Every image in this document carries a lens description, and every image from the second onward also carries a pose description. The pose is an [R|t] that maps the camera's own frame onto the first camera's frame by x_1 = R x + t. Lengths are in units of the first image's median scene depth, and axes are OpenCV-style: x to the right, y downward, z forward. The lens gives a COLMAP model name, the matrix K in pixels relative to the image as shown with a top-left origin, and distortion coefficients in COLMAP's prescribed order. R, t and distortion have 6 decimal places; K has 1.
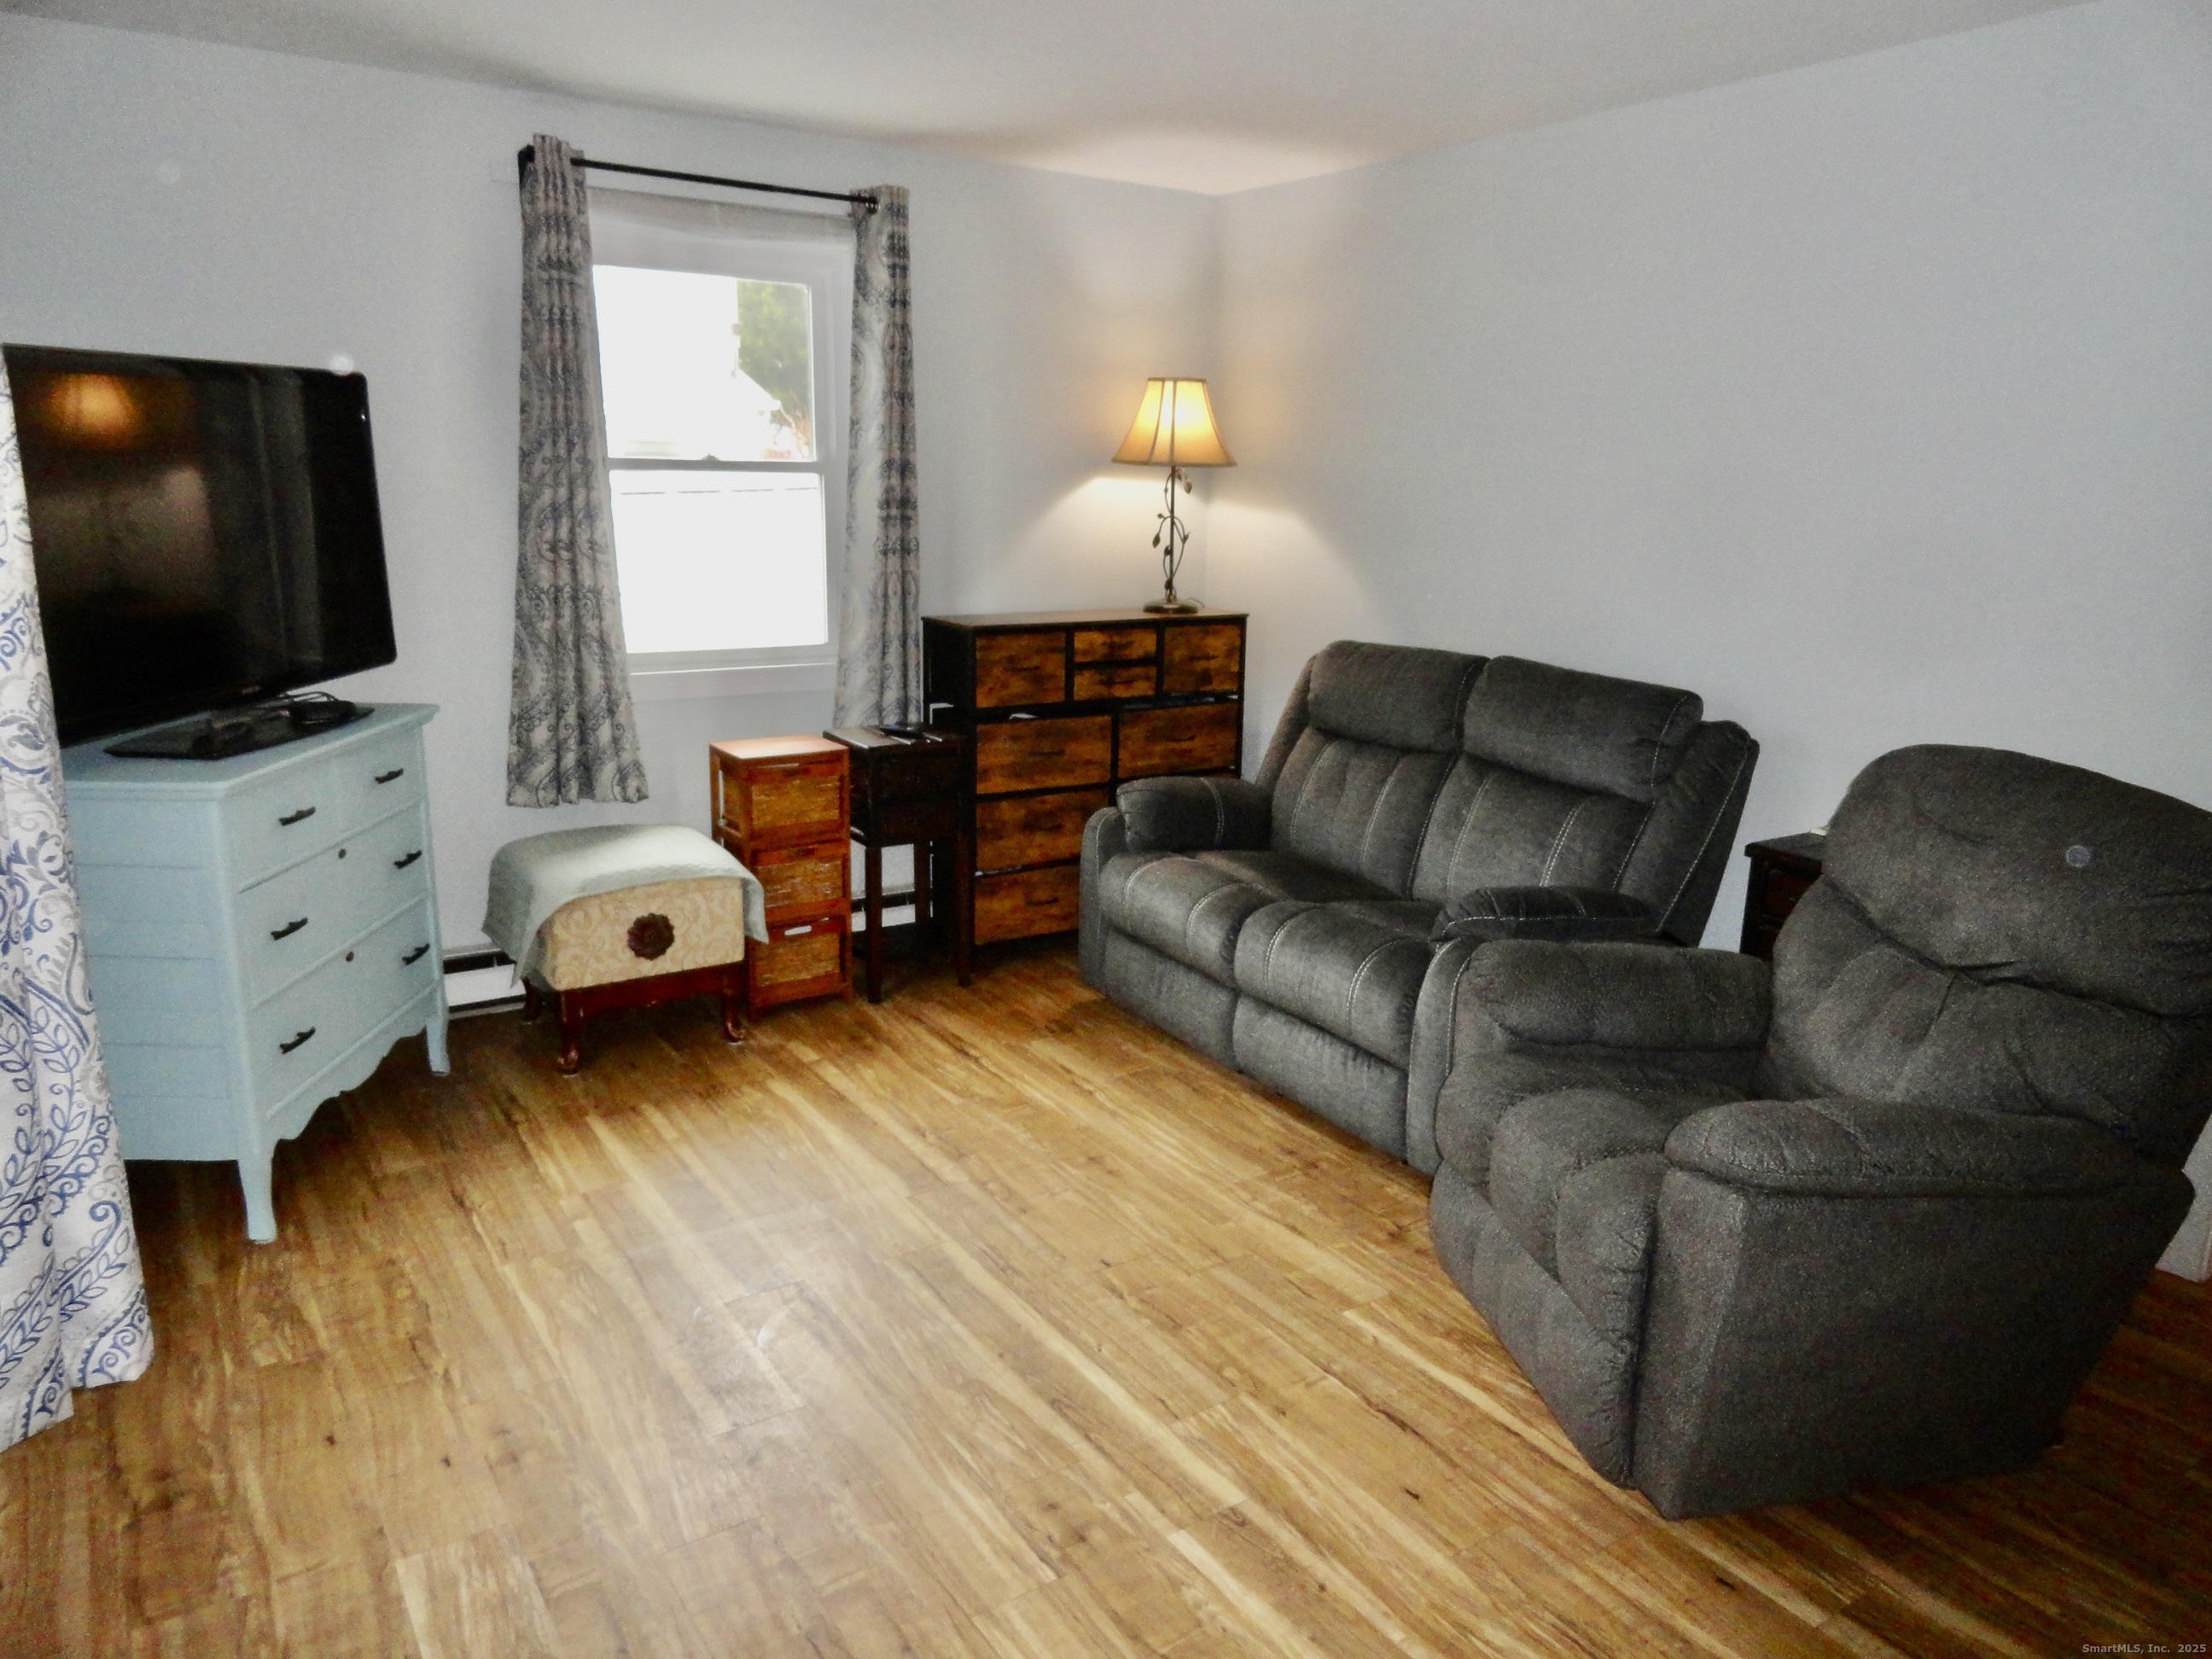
lens RADIAL K [[1525.1, 0, 1116.2], [0, 1525.1, 833.3], [0, 0, 1]] dist [0.013295, -0.008122]
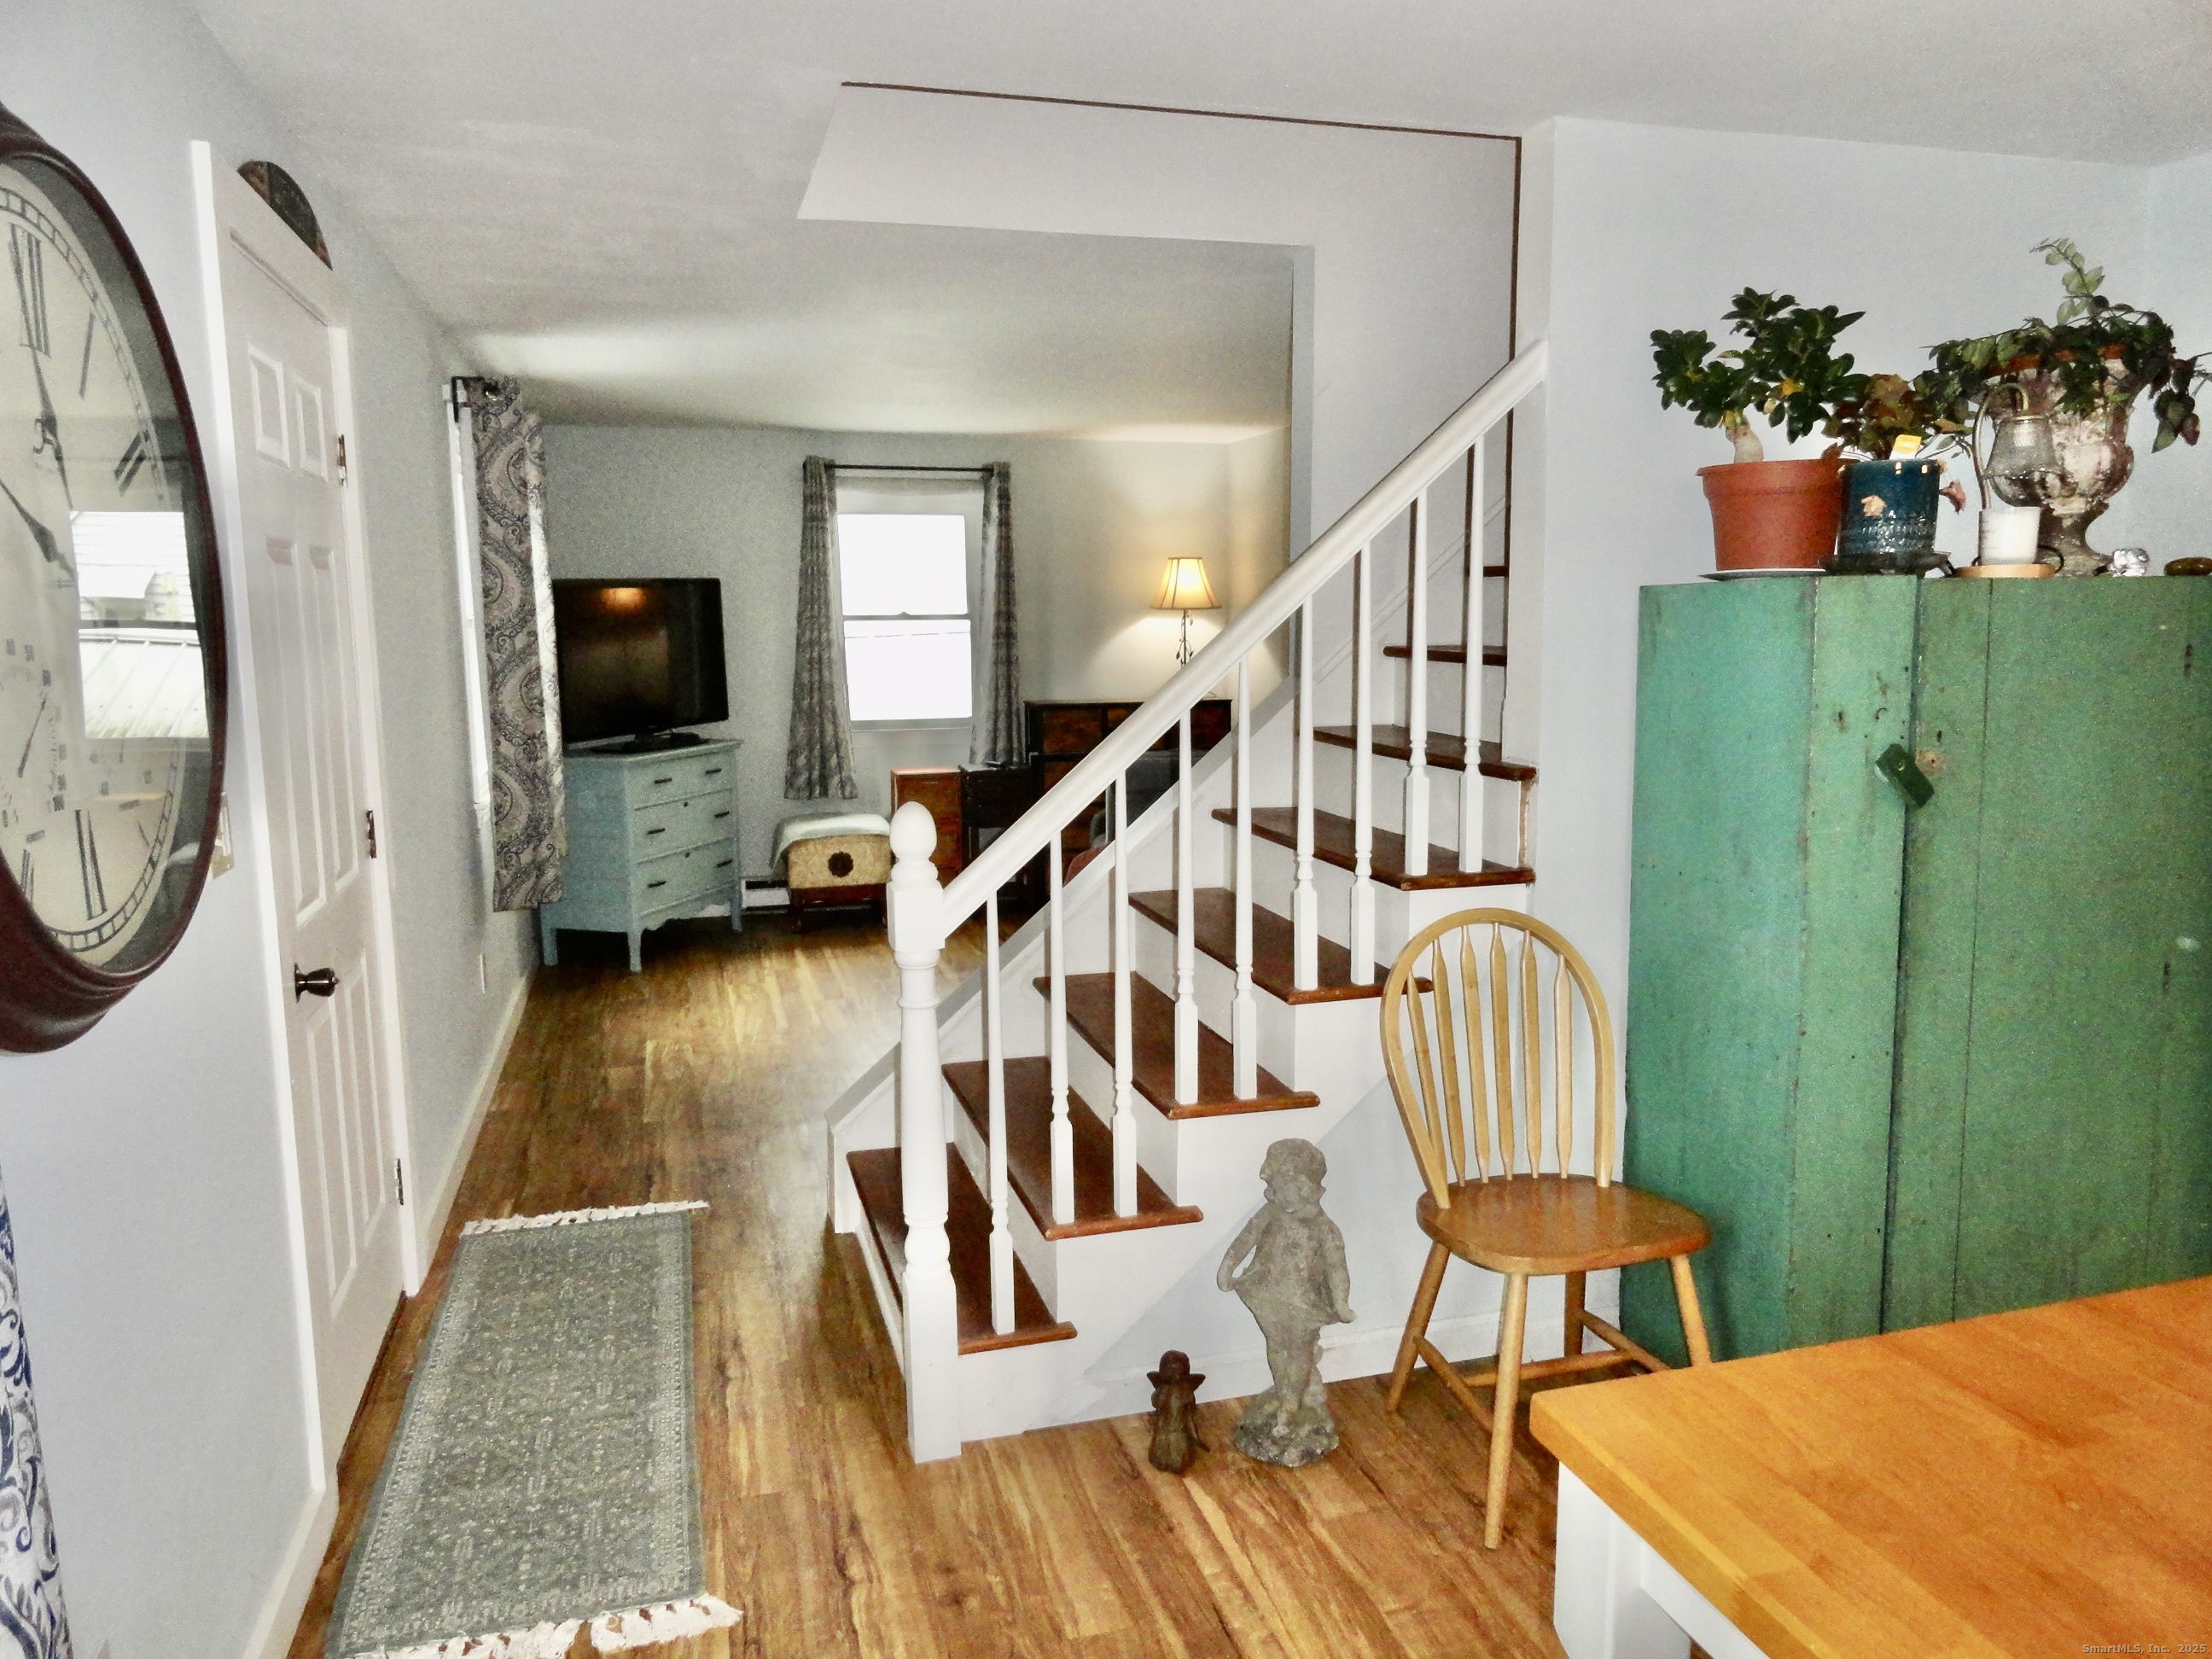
lens RADIAL K [[1525.1, 0, 1099.4], [0, 1525.1, 823.9], [0, 0, 1]] dist [0.013295, -0.008122]
pose [[0.950860, 0.012980, -0.309348, 0.549738], [-0.043534, 0.994800, -0.092073, 0.168338], [0.306544, 0.101015, 0.946481, -0.650975]]
